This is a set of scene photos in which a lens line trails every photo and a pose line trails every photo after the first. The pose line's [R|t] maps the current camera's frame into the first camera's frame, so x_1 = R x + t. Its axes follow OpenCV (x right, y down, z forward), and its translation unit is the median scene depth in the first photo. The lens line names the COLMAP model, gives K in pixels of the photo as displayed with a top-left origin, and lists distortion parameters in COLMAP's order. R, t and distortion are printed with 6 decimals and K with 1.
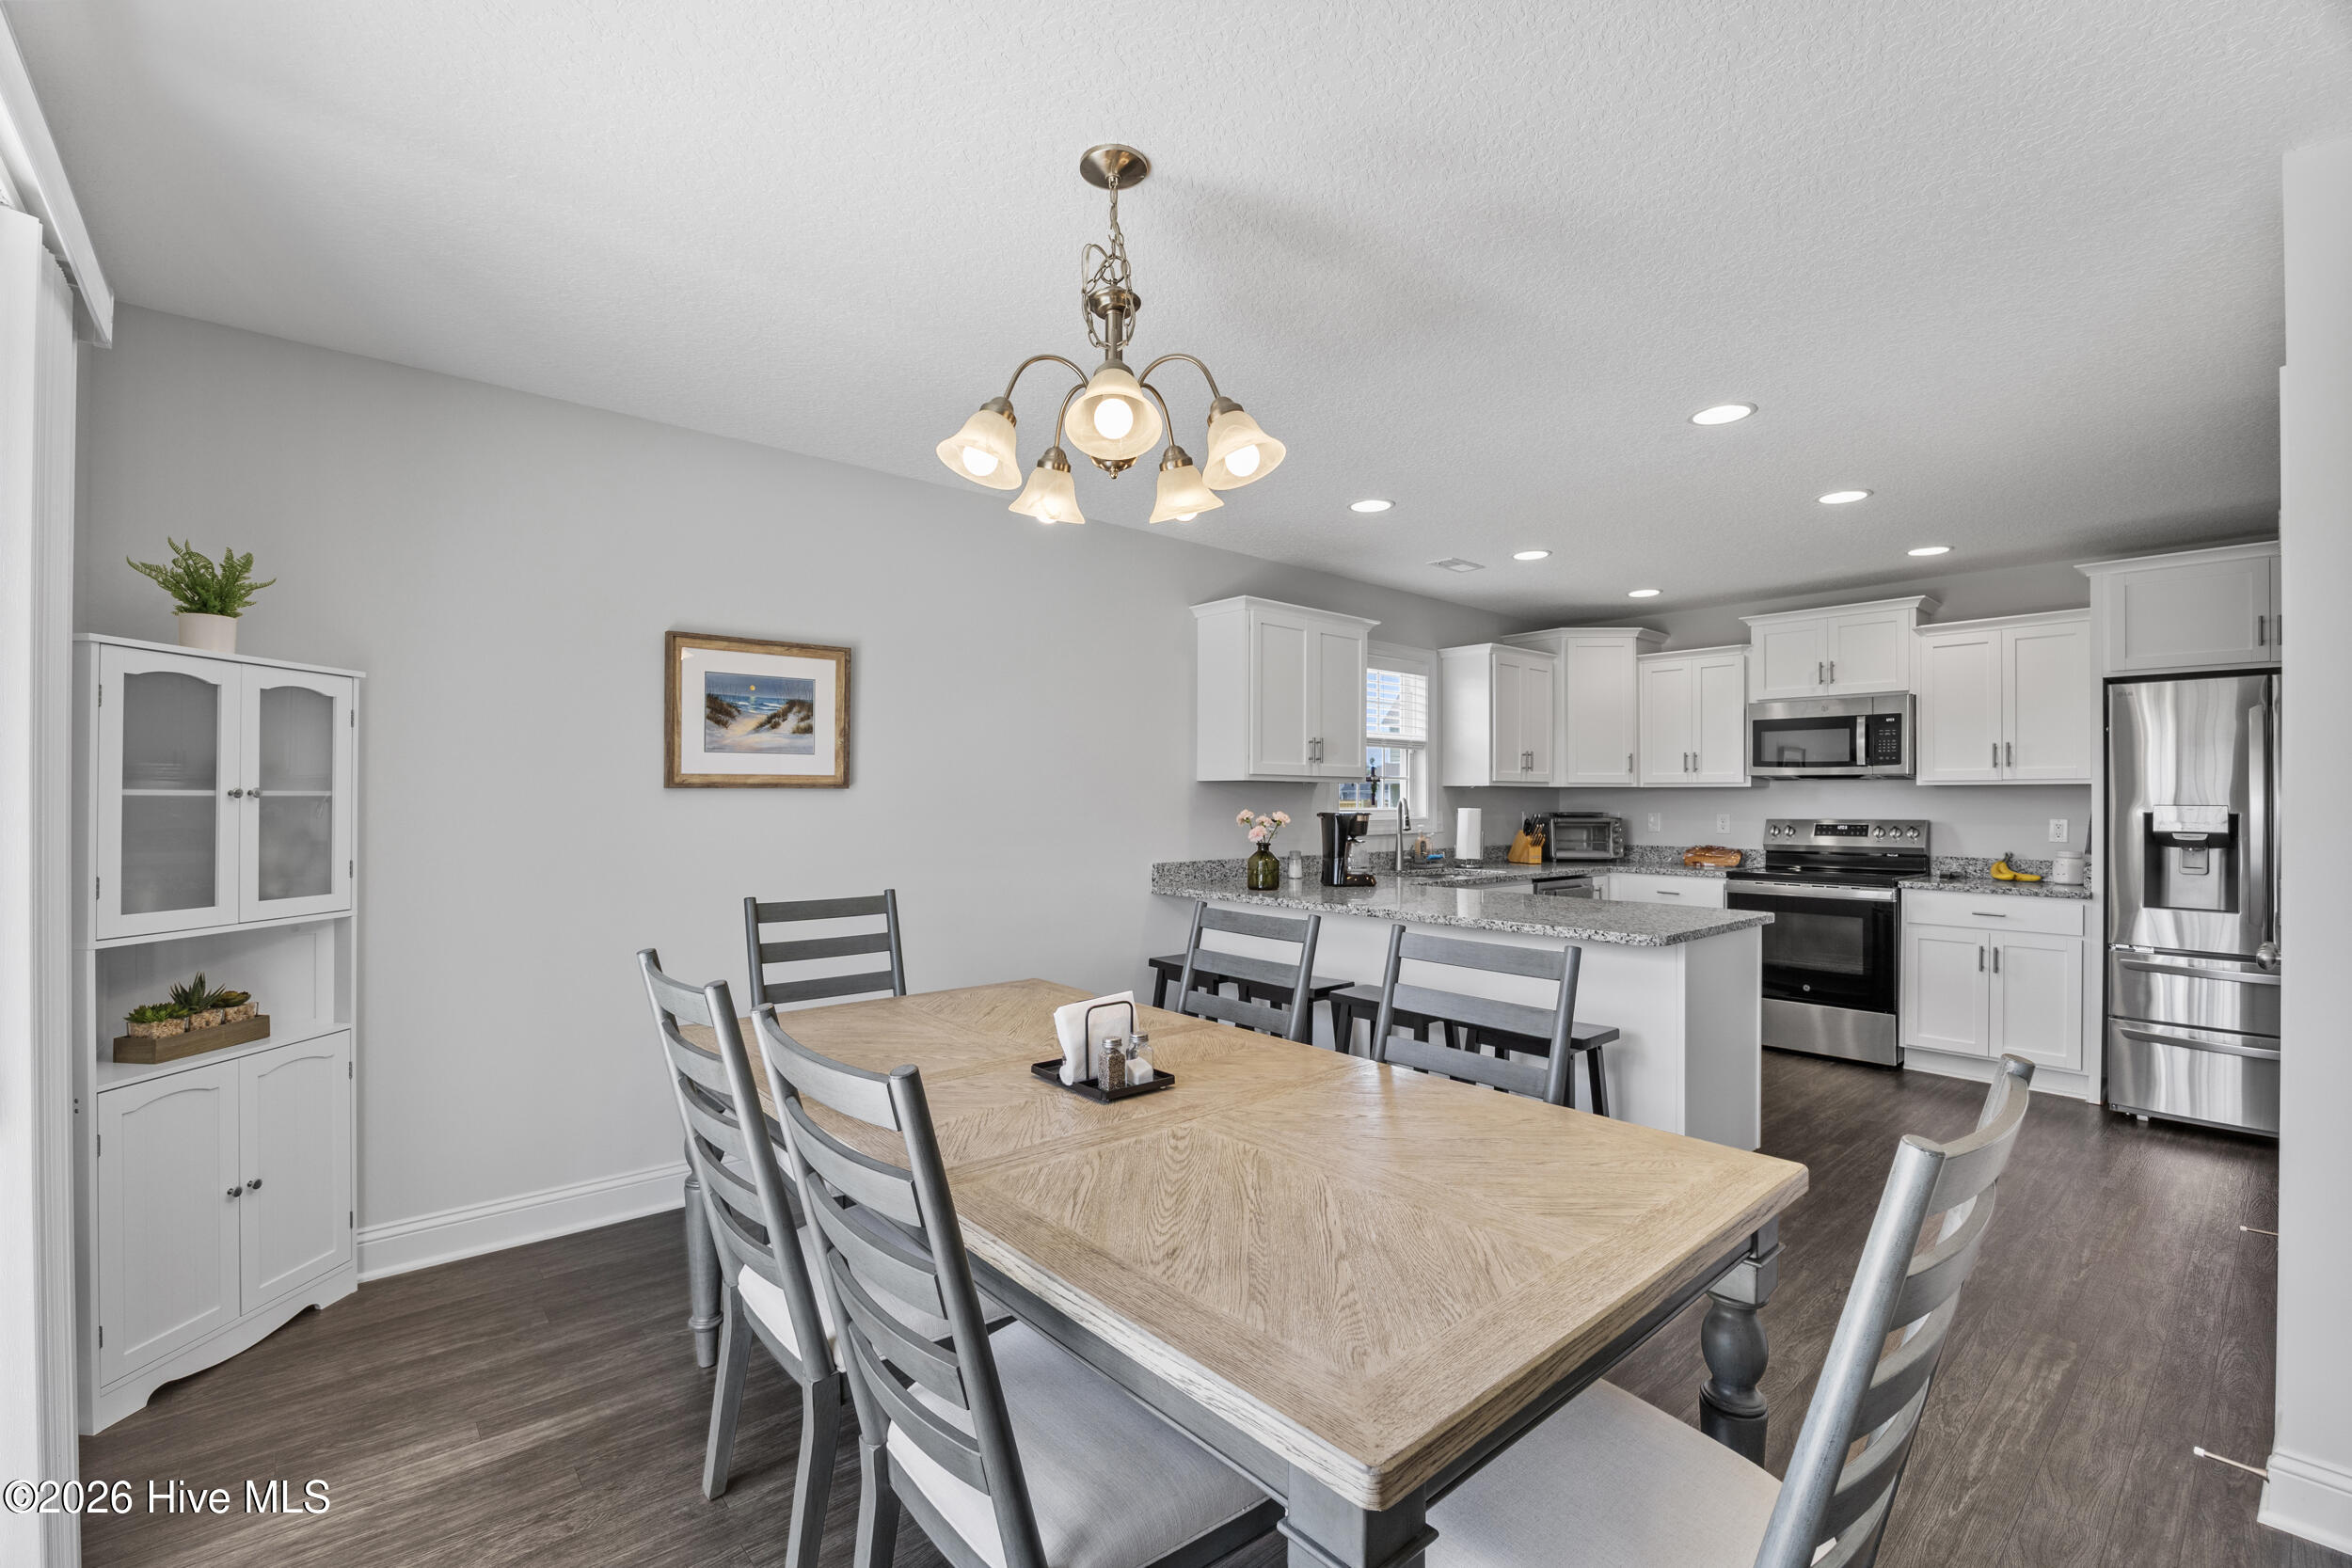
lens RADIAL K [[1007.3, 0, 1178.4], [0, 1007.3, 791.6], [0, 0, 1]] dist [-0.012793, 0.000364]
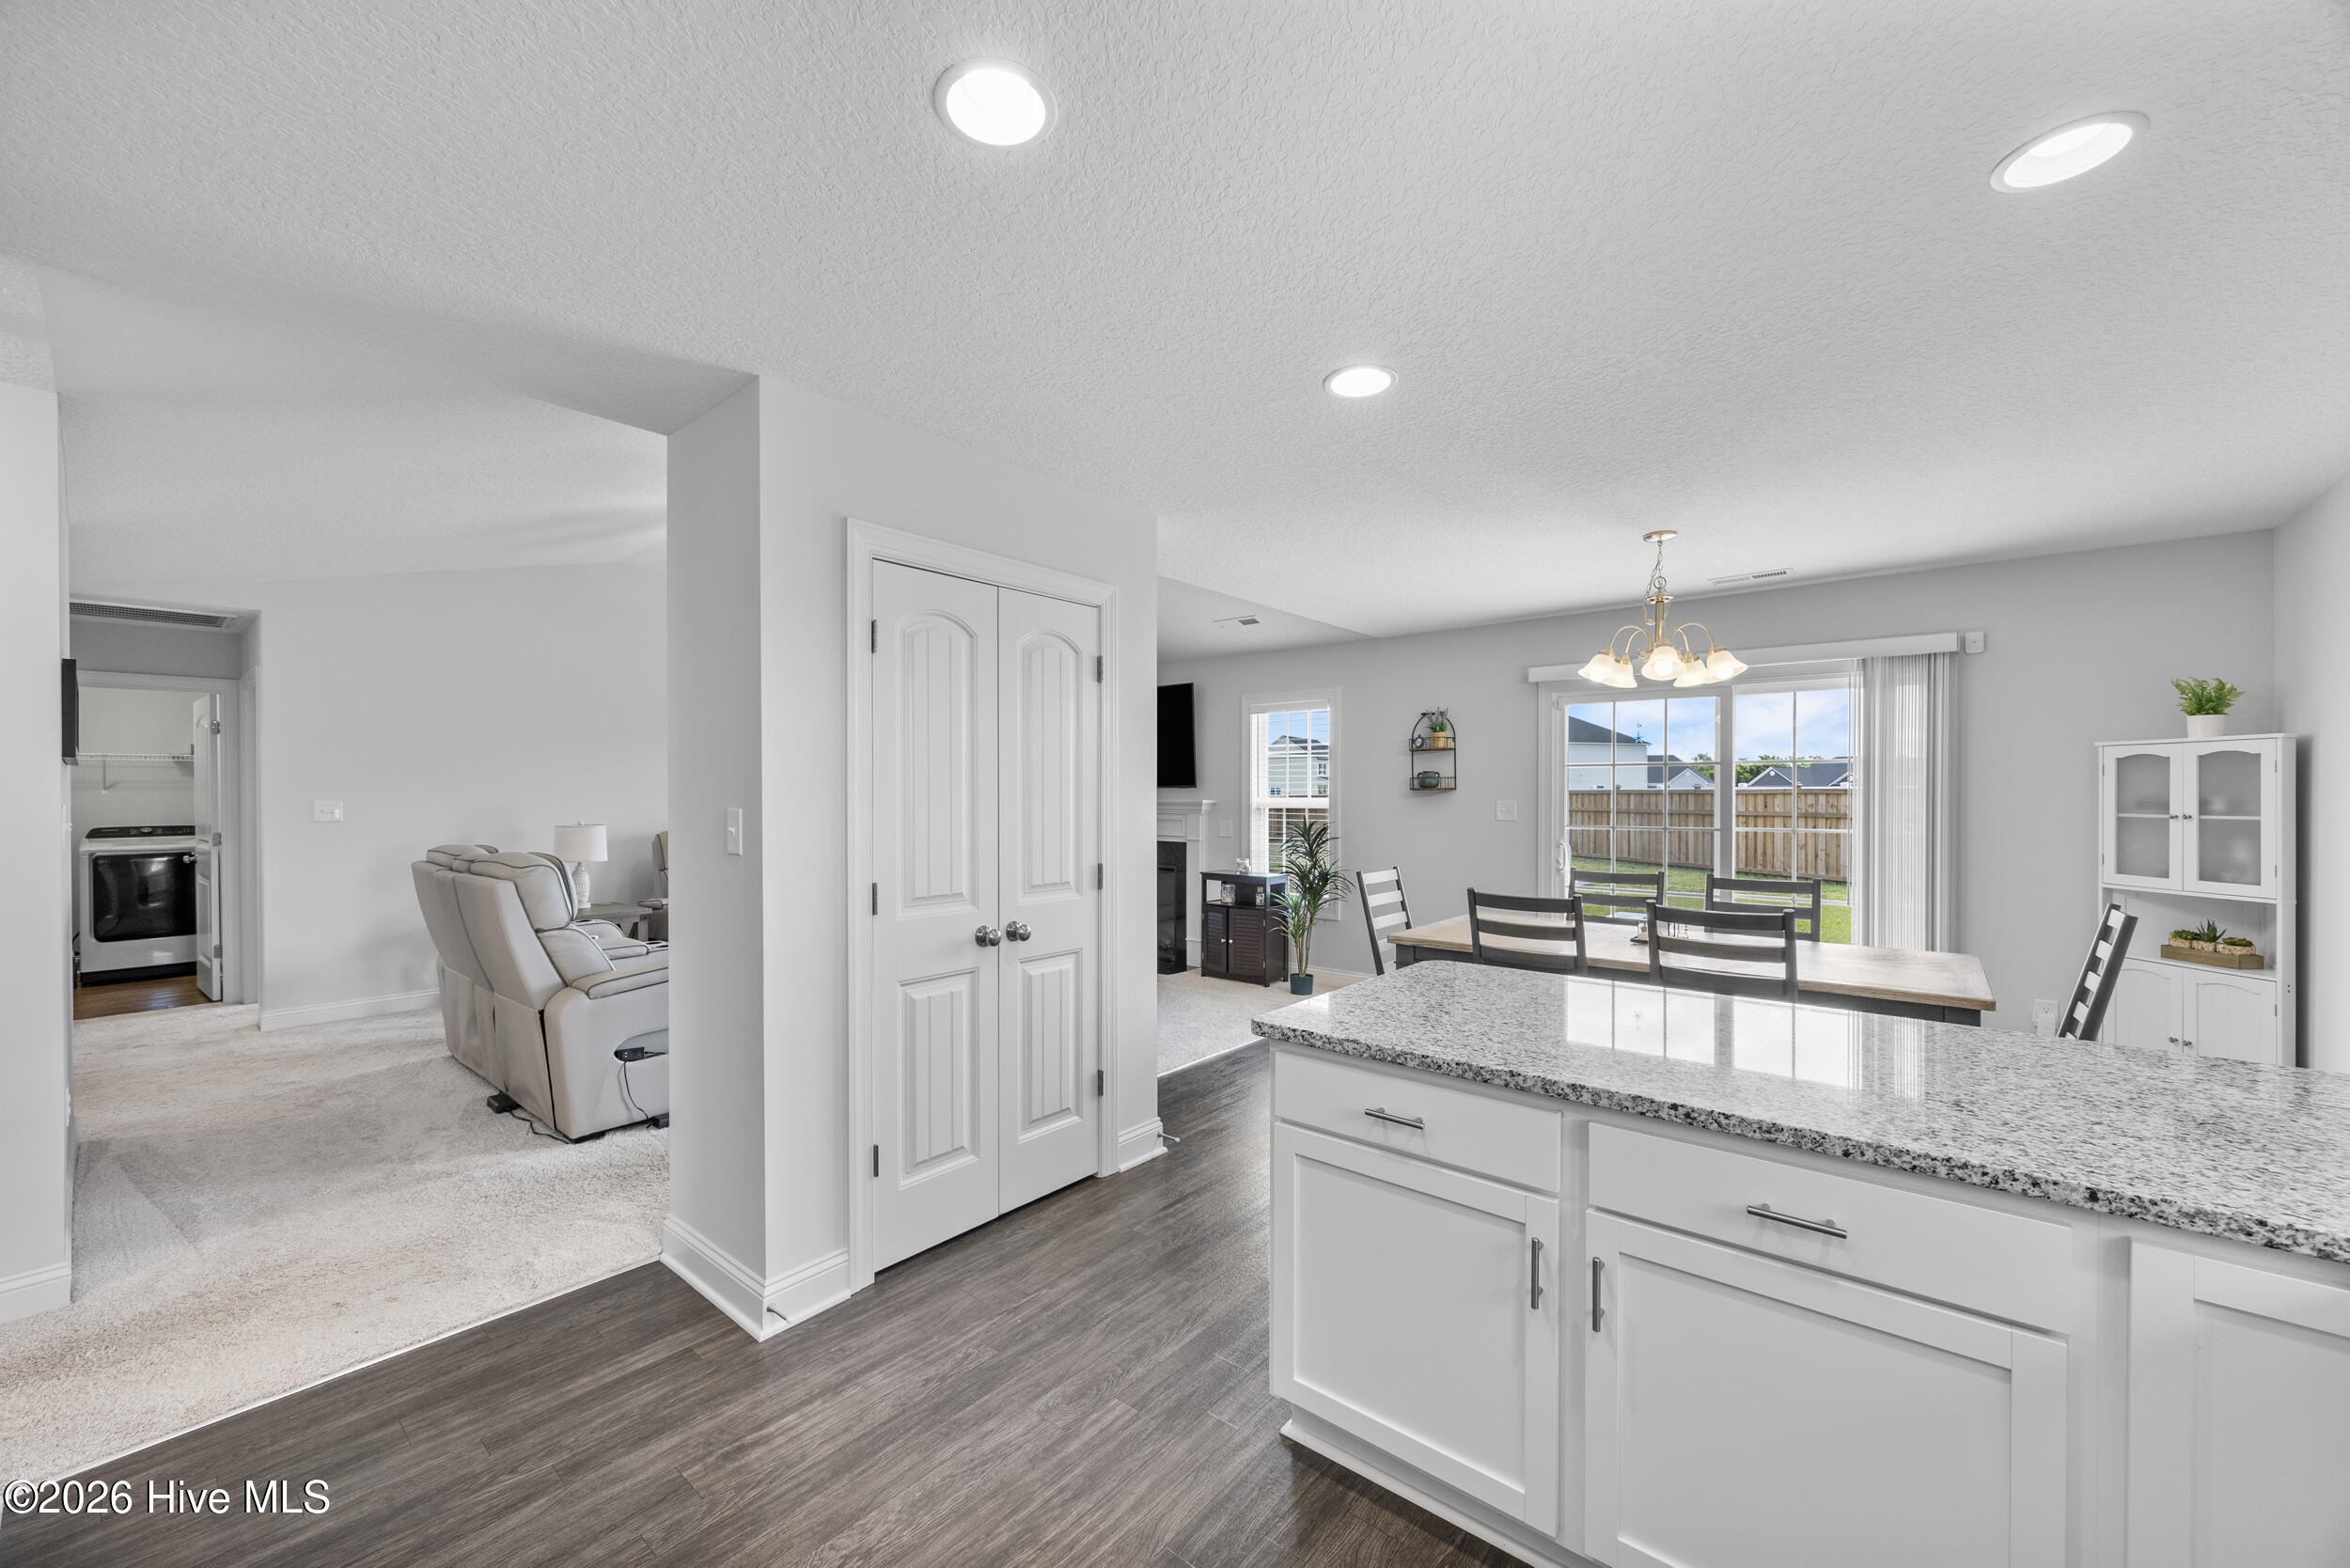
lens RADIAL K [[936.6, 0, 1158.4], [0, 936.6, 792.0], [0, 0, 1]] dist [0.003730, 0.000352]
pose [[-0.988540, -0.001711, -0.150949, 0.566616], [-0.001599, 0.999998, -0.000862, -0.019320], [0.150951, -0.000611, -0.988541, 1.209287]]
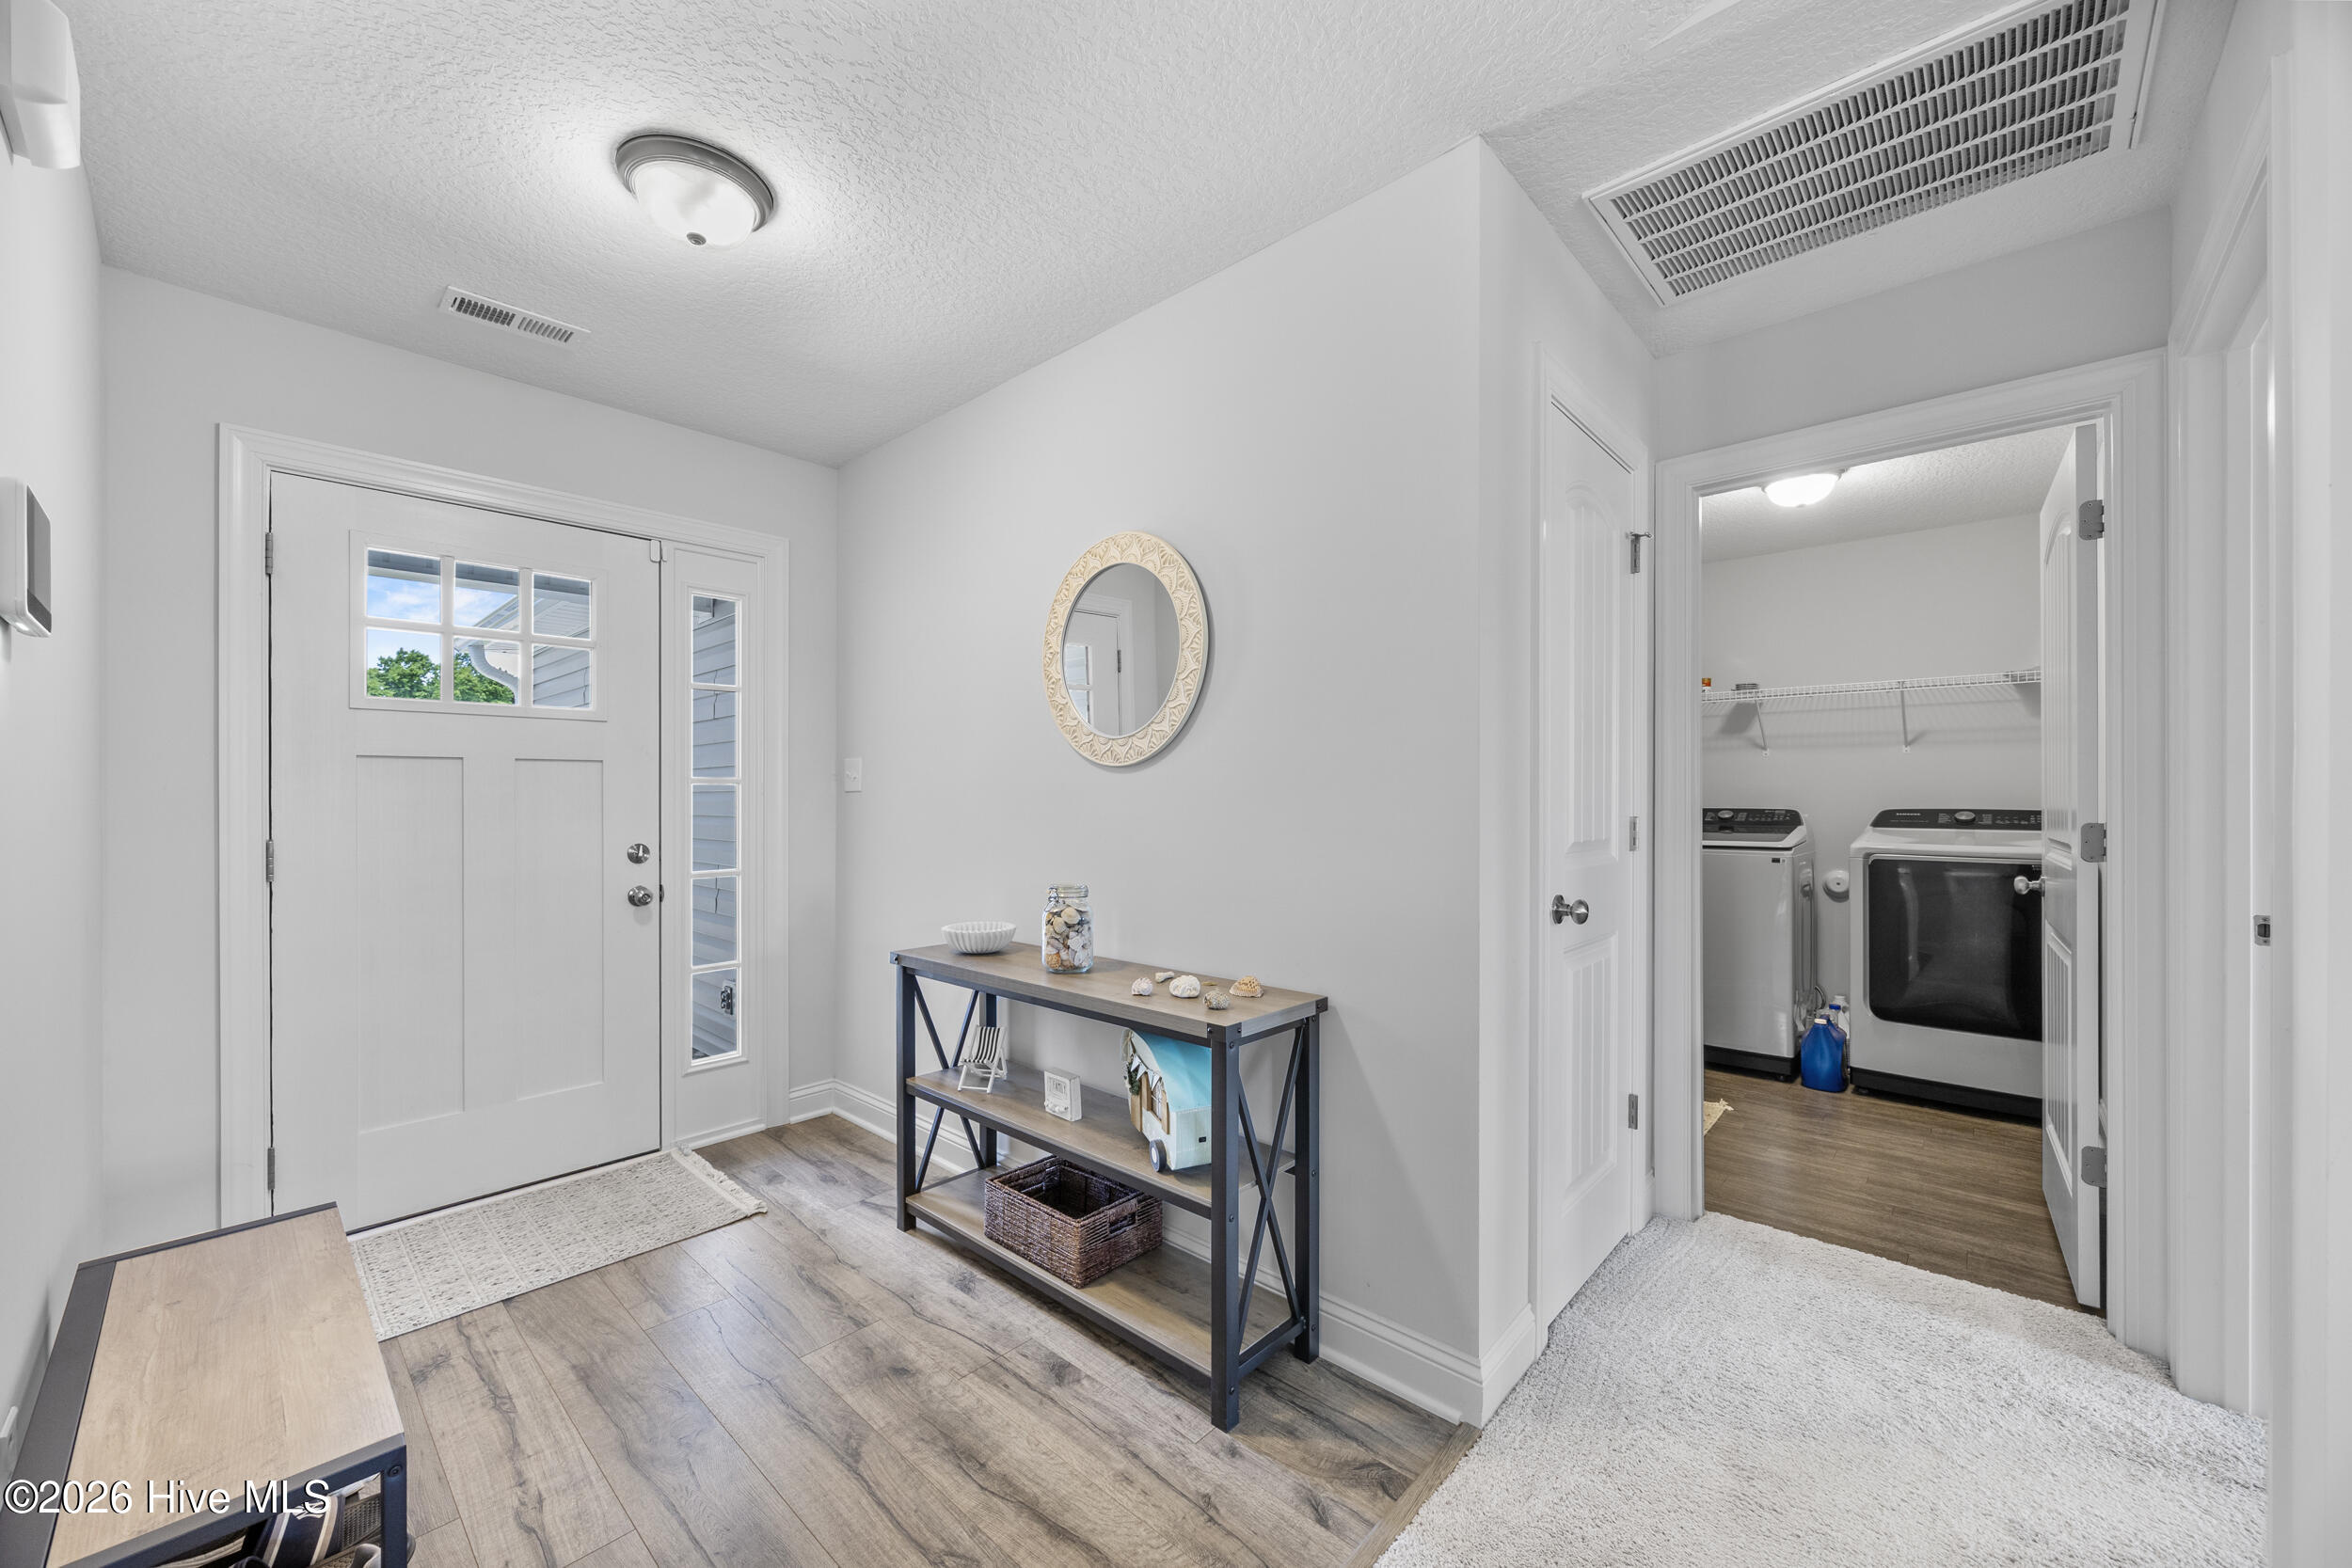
lens RADIAL K [[898.9, 0, 1186.2], [0, 898.9, 790.9], [0, 0, 1]] dist [-0.001794, -0.001279]
pose [[-0.140338, -0.007338, 0.990076, 1.329060], [-0.008538, 0.999944, 0.006201, 0.025145], [-0.990067, -0.007583, -0.140393, 0.168720]]
